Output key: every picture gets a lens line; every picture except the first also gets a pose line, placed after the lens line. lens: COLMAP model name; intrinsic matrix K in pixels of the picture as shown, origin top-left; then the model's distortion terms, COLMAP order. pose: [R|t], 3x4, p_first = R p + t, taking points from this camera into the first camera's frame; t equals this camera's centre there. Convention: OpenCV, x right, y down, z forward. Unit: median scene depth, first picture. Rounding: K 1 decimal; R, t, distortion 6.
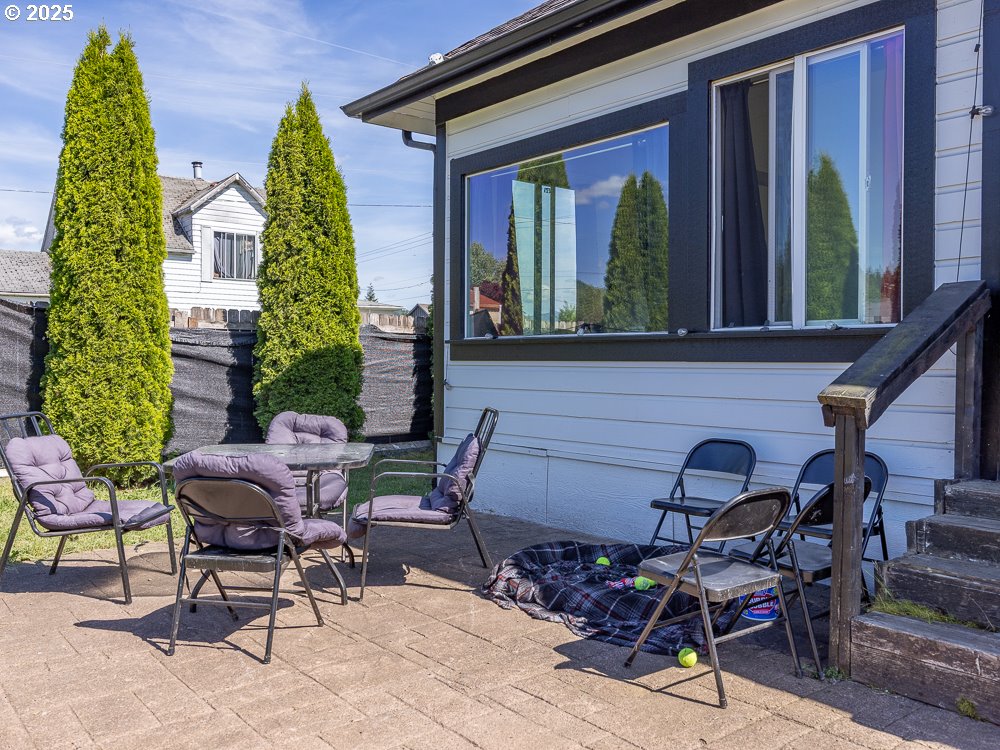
lens RADIAL K [[869.5, 0, 494.2], [0, 869.5, 381.3], [0, 0, 1]] dist [0.001451, -0.000820]
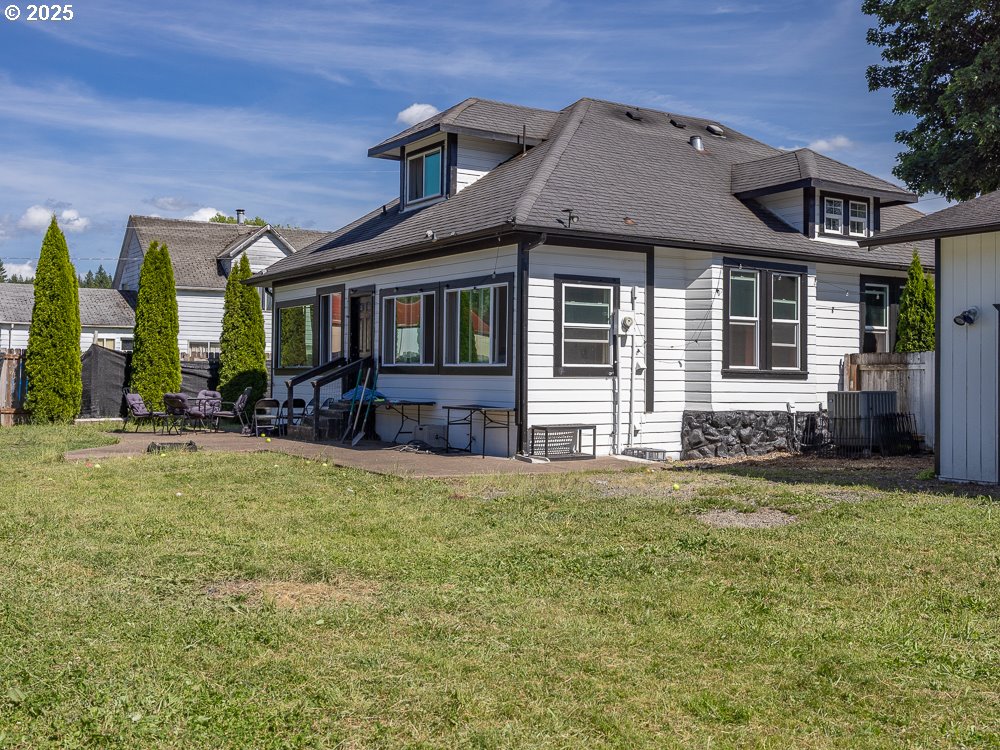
lens RADIAL K [[1047.7, 0, 504.9], [0, 1047.7, 366.6], [0, 0, 1]] dist [0.002268, 0.000000]
pose [[0.994083, 0.005352, -0.108488, 0.768741], [-0.009647, 0.999189, -0.039105, 0.052451], [0.108191, 0.039920, 0.993328, -1.638945]]
